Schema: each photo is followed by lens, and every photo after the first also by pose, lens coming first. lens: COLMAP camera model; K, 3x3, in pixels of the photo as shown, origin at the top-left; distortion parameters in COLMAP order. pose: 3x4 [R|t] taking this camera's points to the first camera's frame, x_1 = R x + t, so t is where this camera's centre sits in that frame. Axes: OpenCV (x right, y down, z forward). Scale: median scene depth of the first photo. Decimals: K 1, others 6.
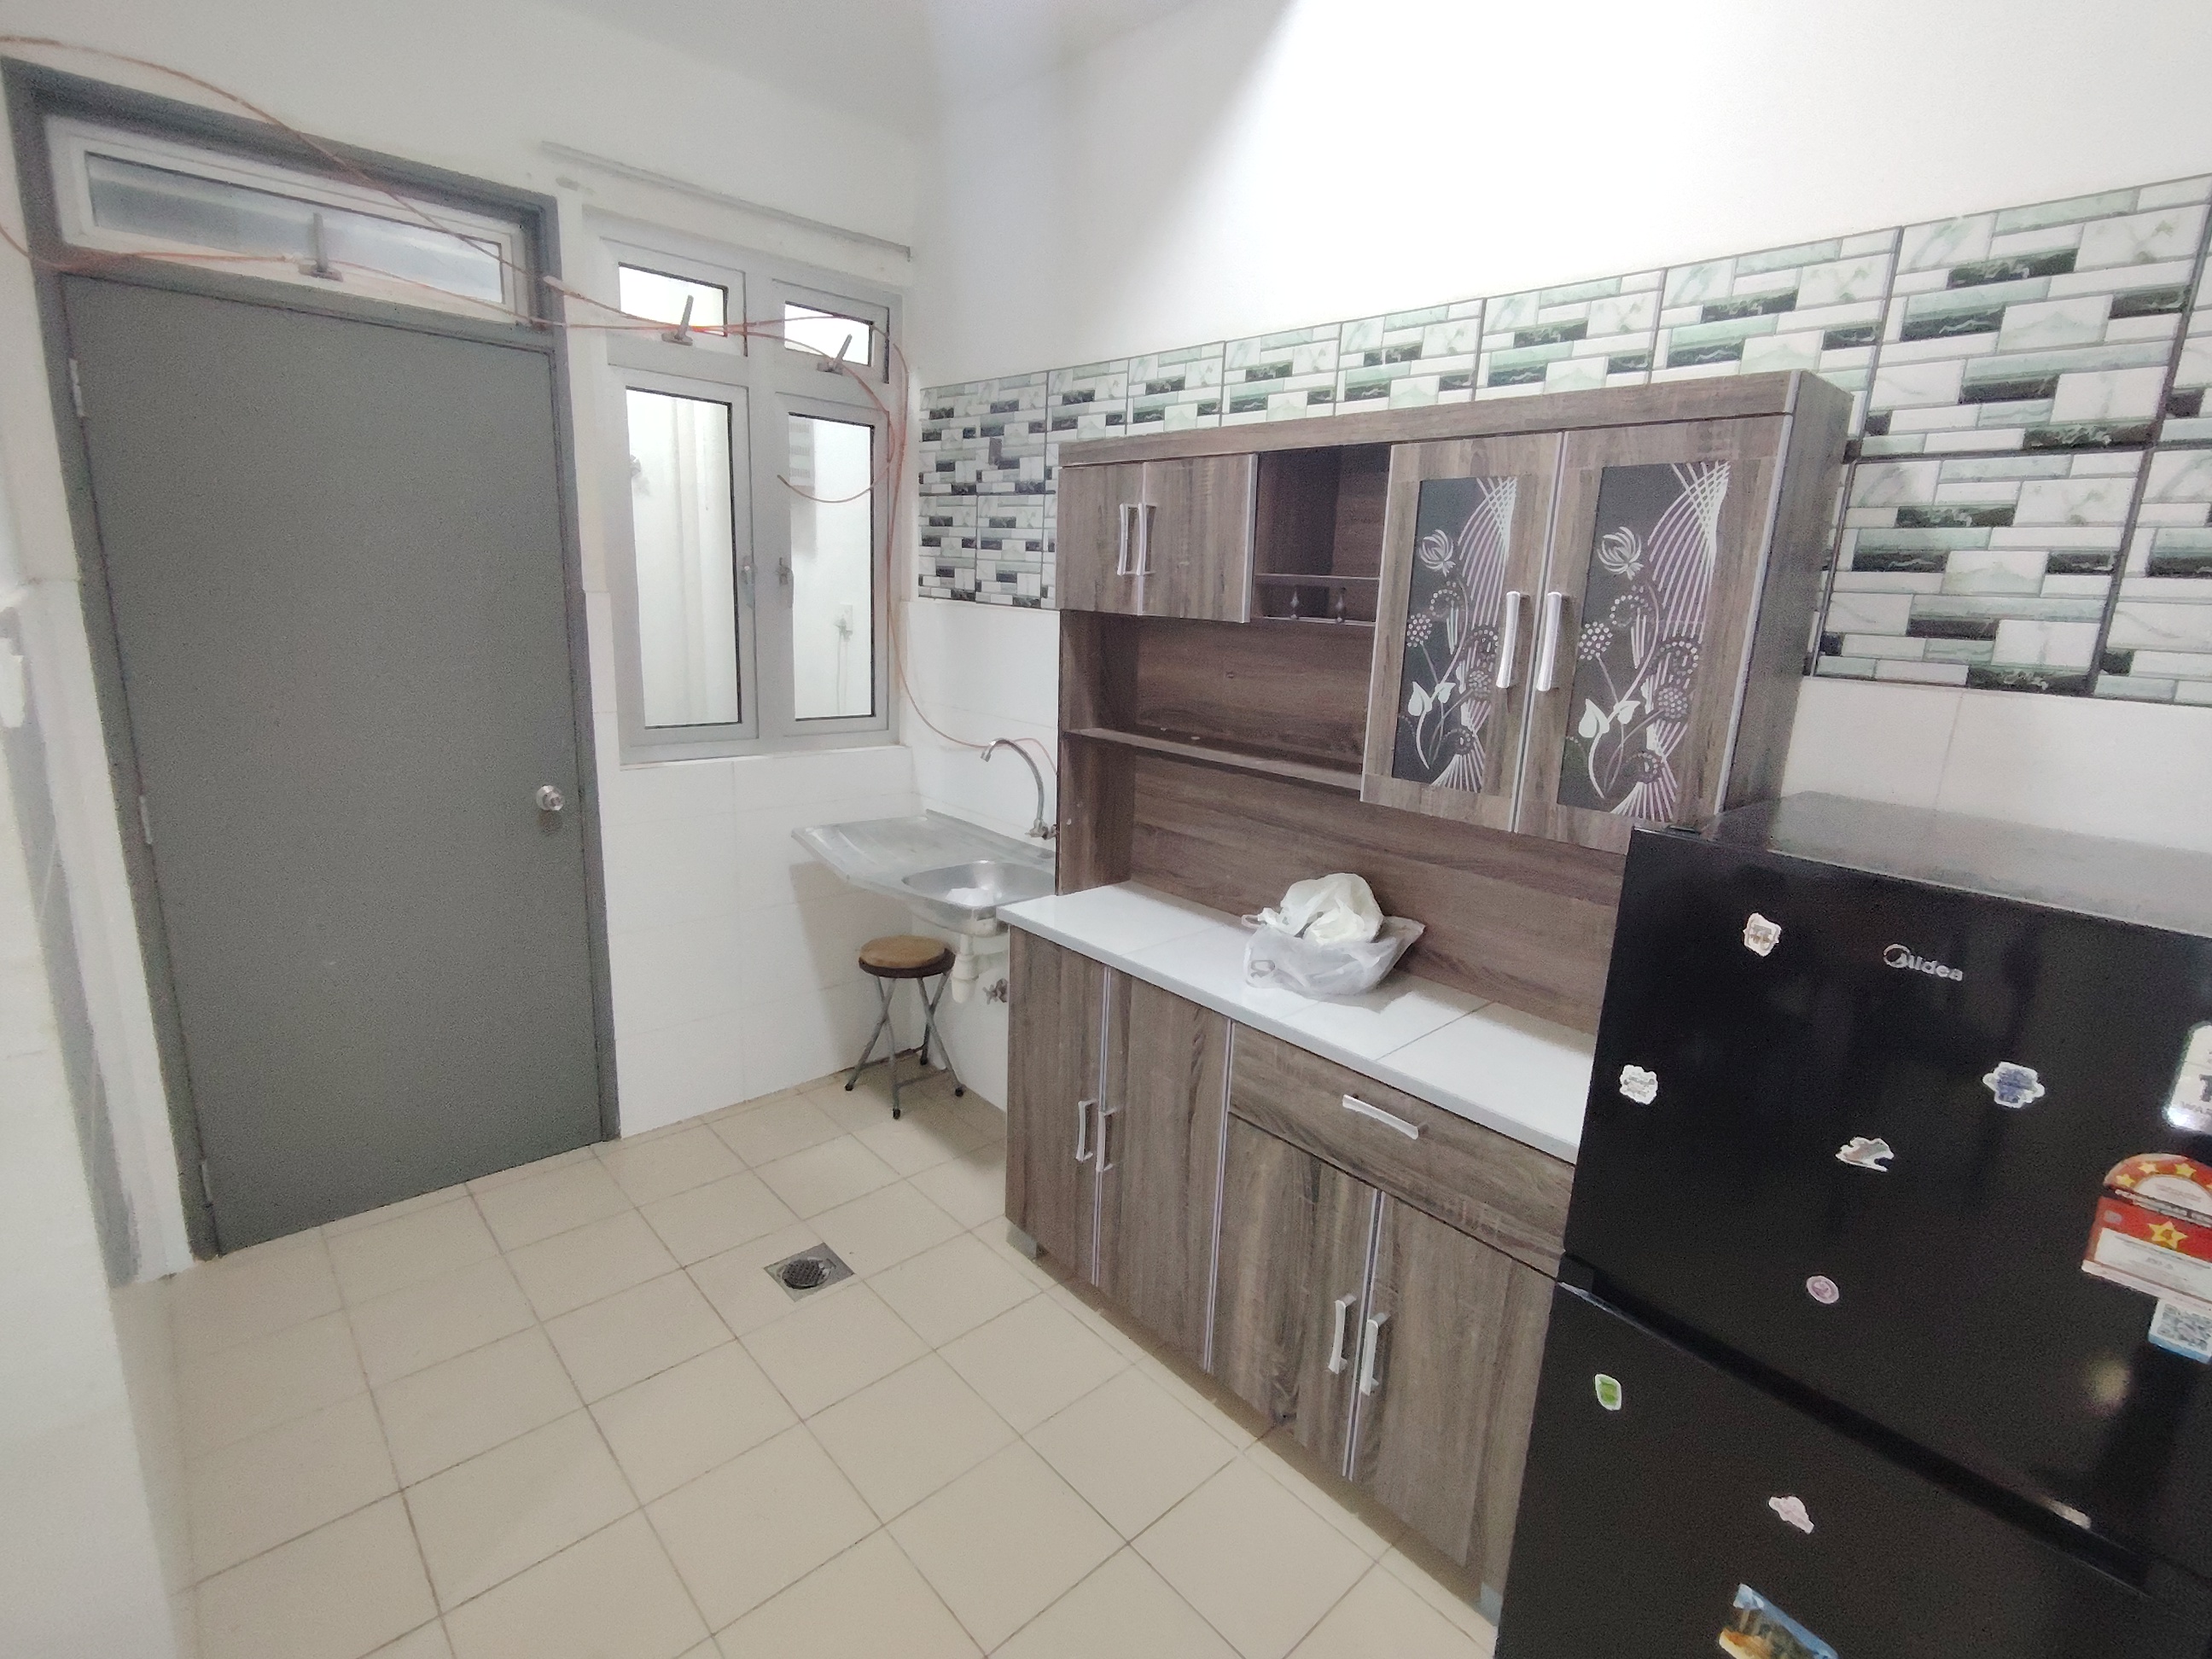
lens RADIAL K [[1046.4, 0, 1099.7], [0, 1046.4, 826.6], [0, 0, 1]] dist [0.006616, -0.005281]
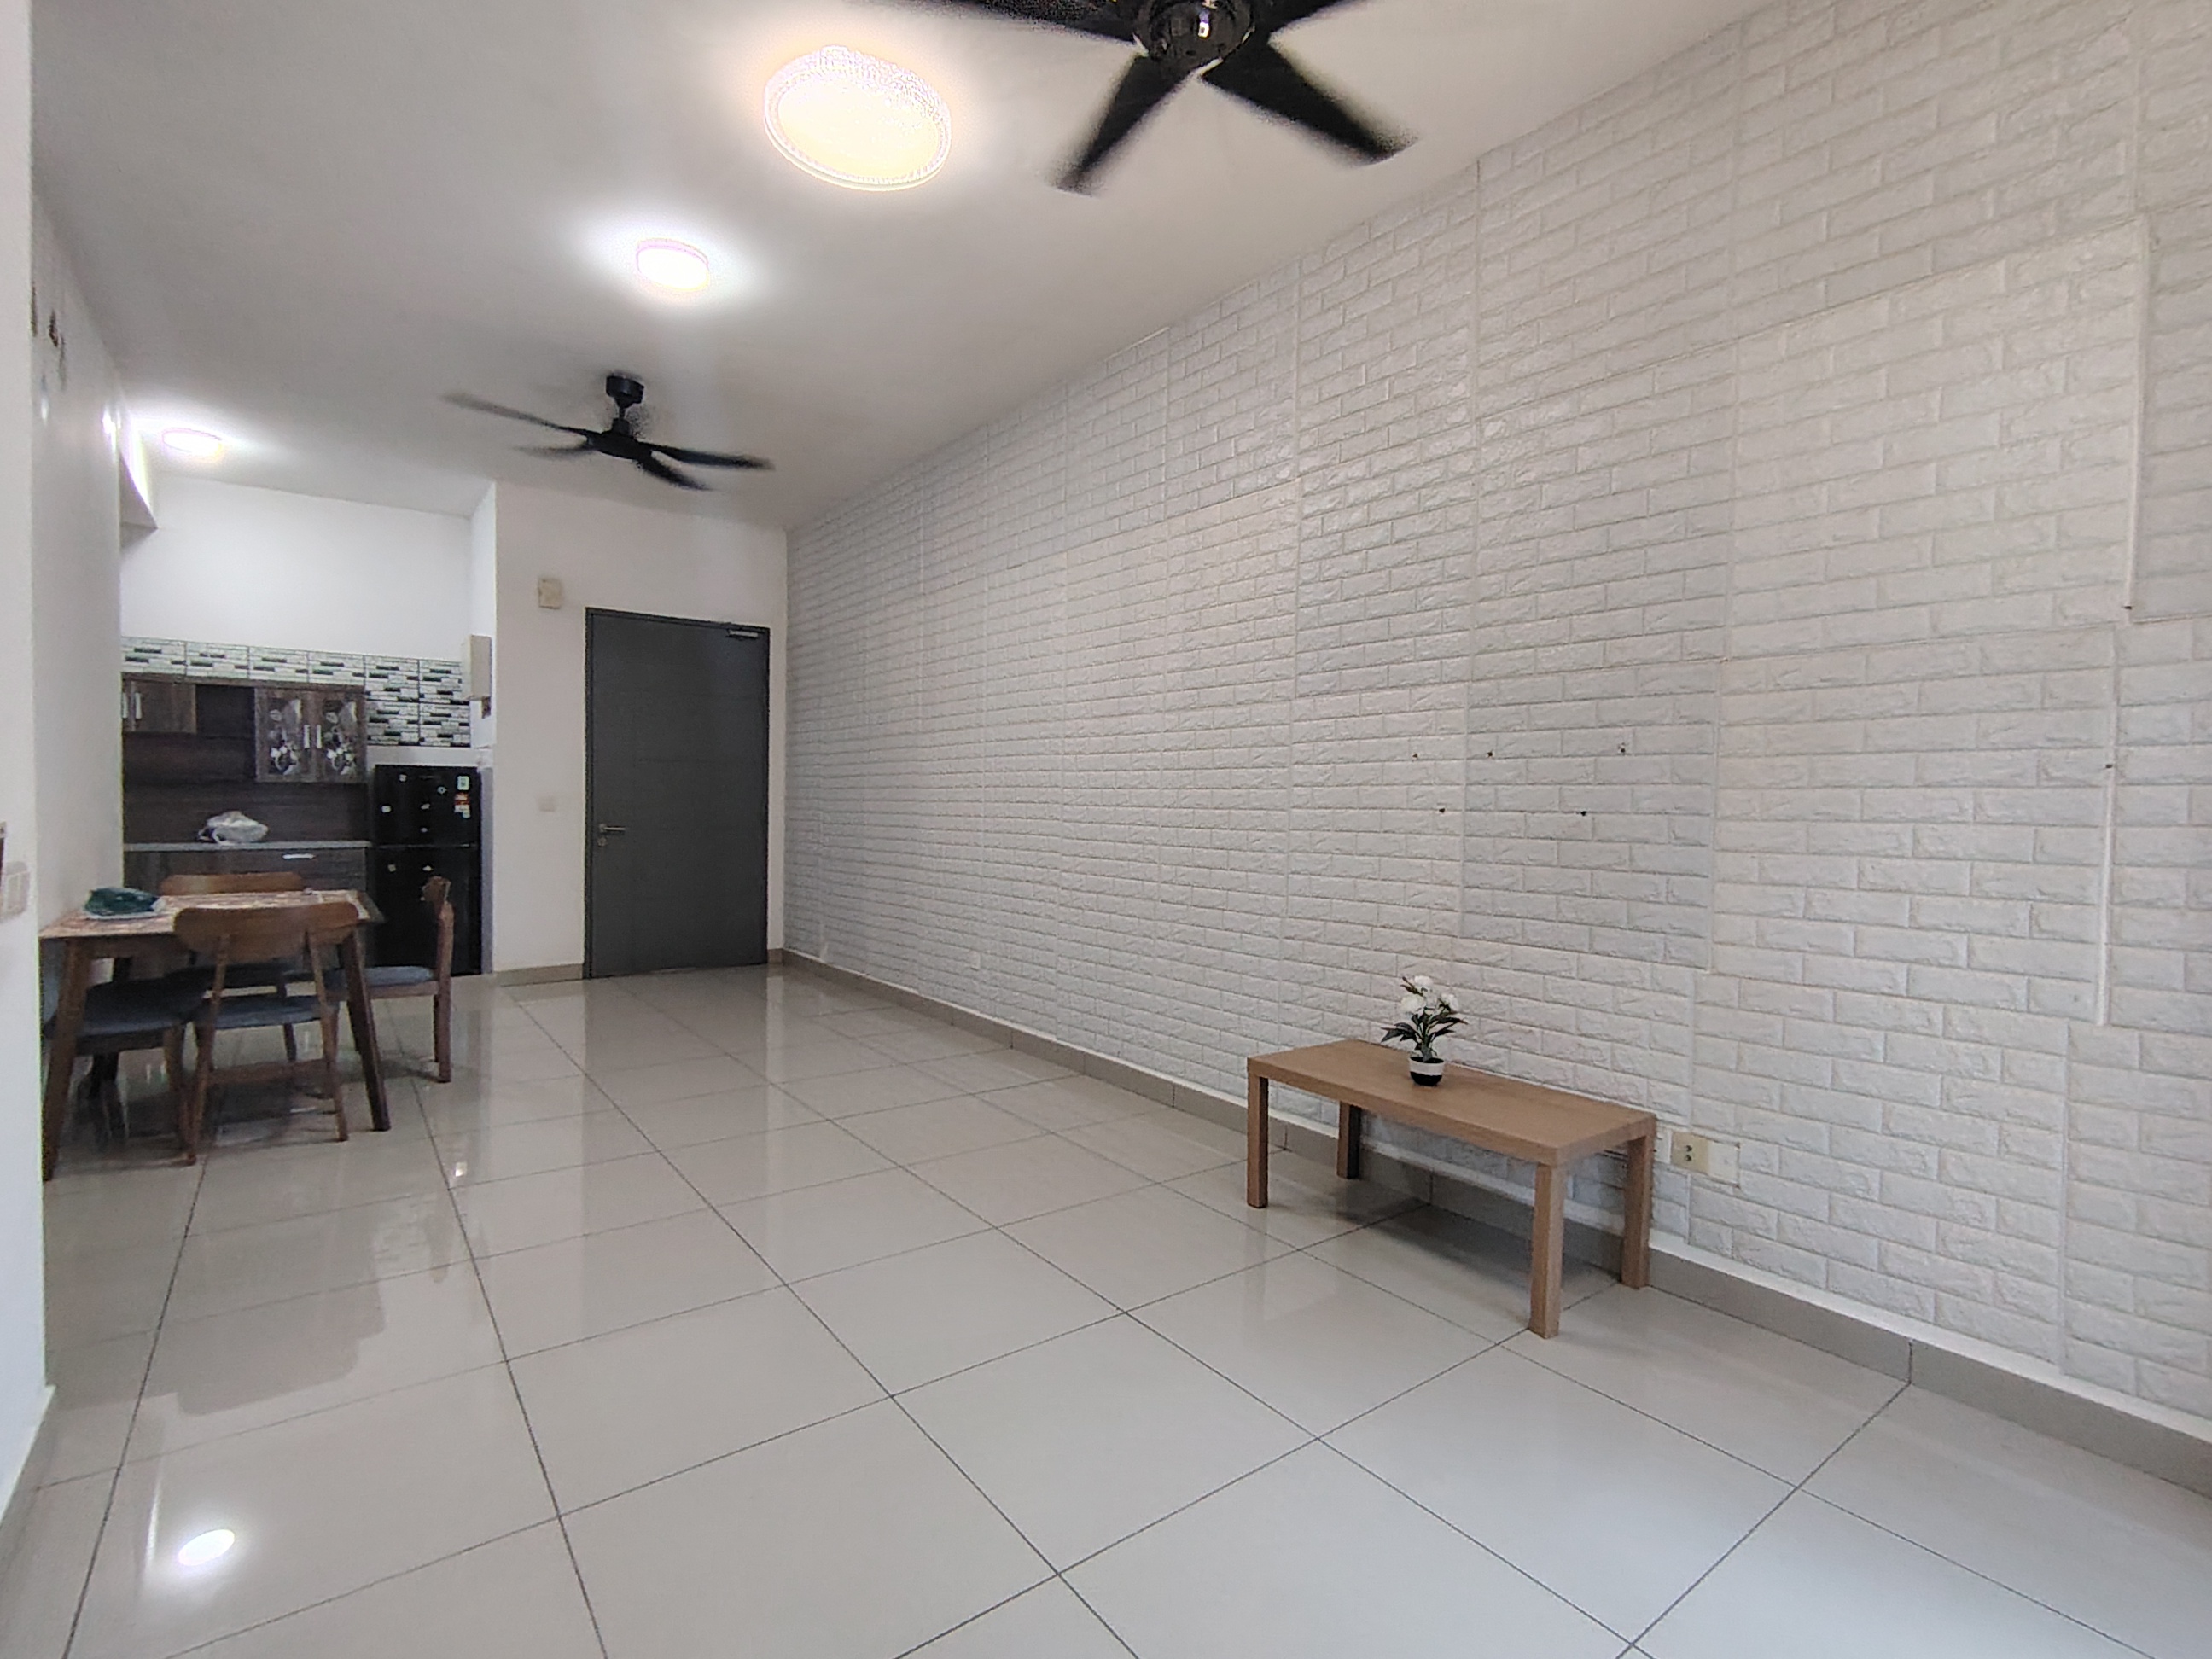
lens RADIAL K [[1046.4, 0, 1114.6], [0, 1046.4, 832.9], [0, 0, 1]] dist [0.006616, -0.005281]
pose [[0.079031, -0.082813, 0.993426, -3.850009], [0.216175, 0.974254, 0.064018, 0.681890], [-0.973151, 0.209694, 0.094898, -2.682678]]
